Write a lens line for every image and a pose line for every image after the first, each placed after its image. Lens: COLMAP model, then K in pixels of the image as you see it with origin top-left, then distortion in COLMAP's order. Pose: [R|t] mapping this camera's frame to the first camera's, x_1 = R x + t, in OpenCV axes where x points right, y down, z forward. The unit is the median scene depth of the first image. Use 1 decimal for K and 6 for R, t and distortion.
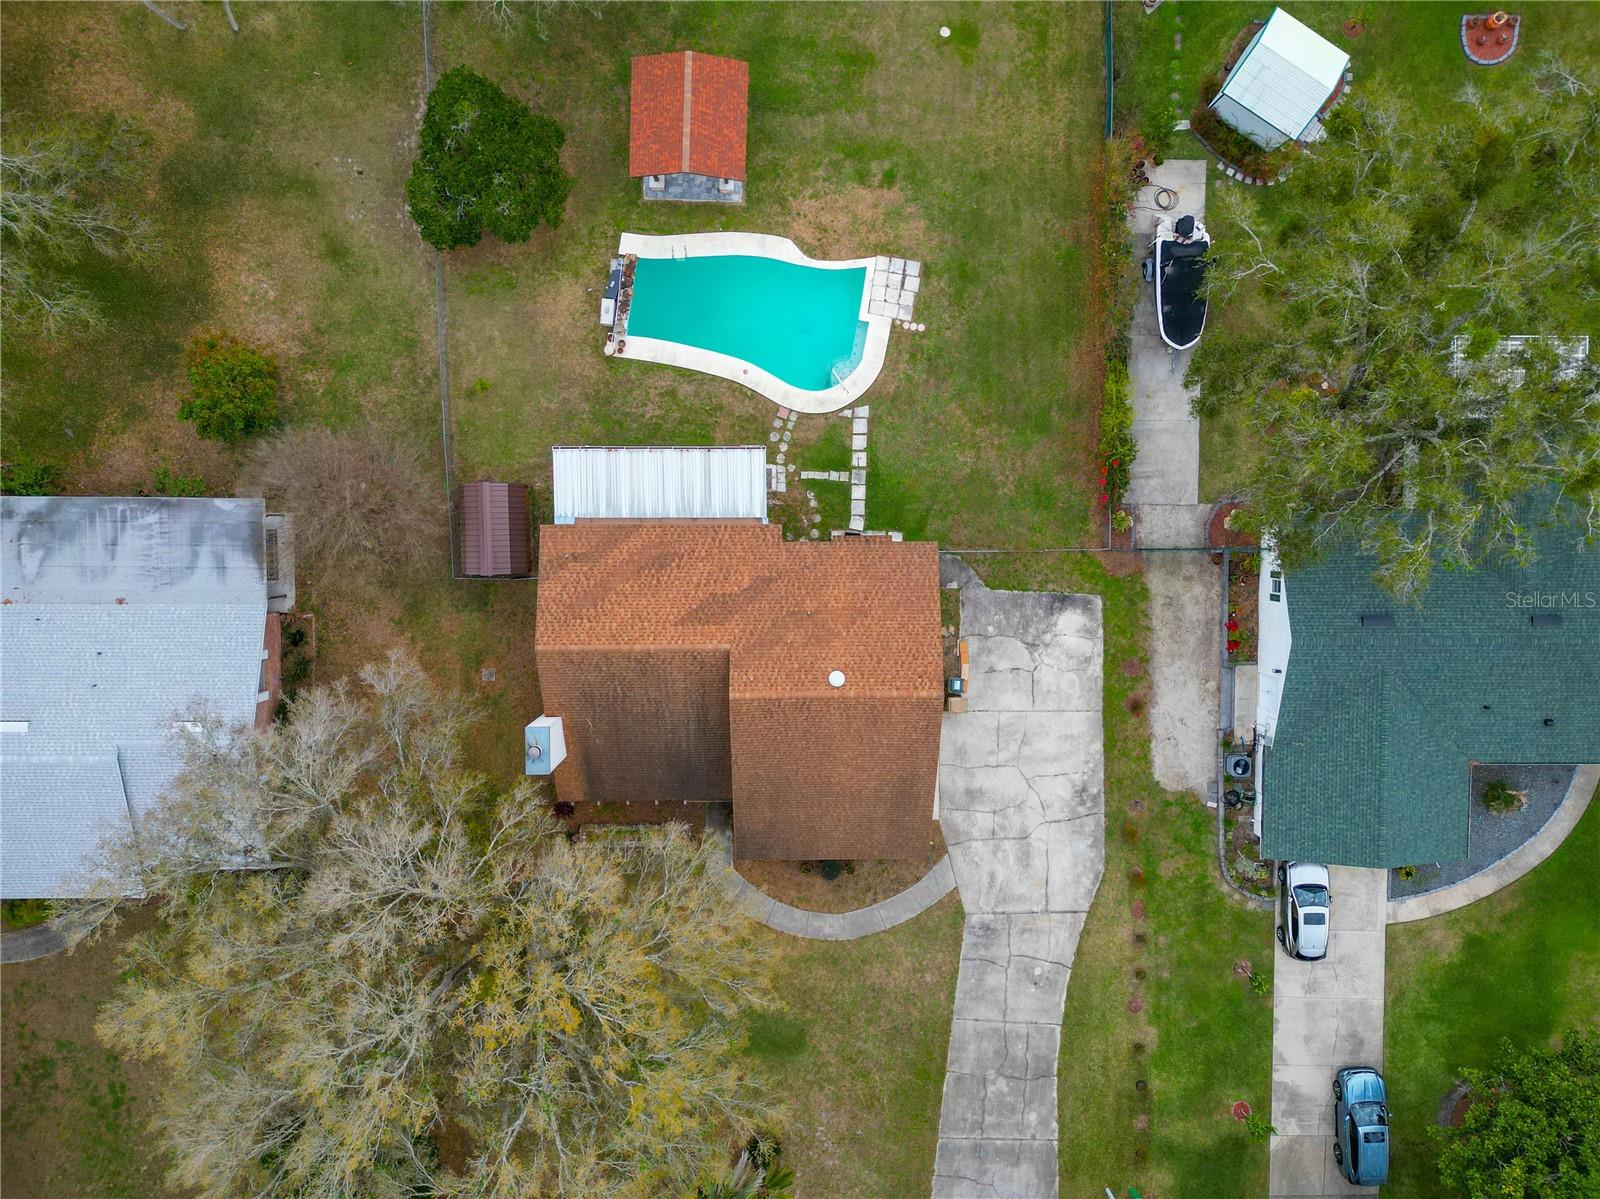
lens RADIAL K [[1163.6, 0, 792.9], [0, 1163.6, 593.7], [0, 0, 1]] dist [0.084711, -0.052012]
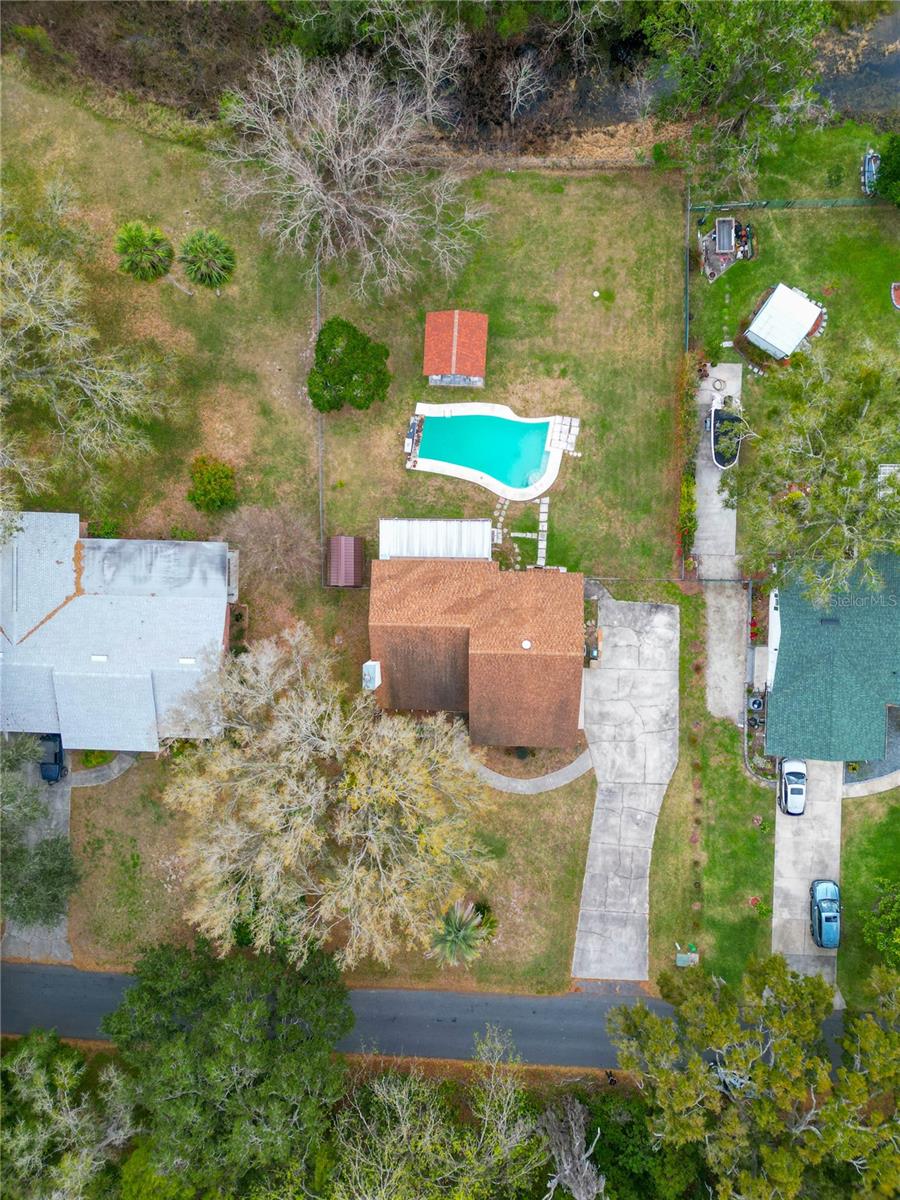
lens RADIAL K [[872.7, 0, 452.3], [0, 872.7, 606.7], [0, 0, 1]] dist [0.084711, -0.052012]
pose [[0.997501, 0.024845, -0.066142, 0.009017], [-0.025089, 0.999681, -0.002860, 0.016832], [0.066050, 0.004512, 0.997806, -0.366282]]
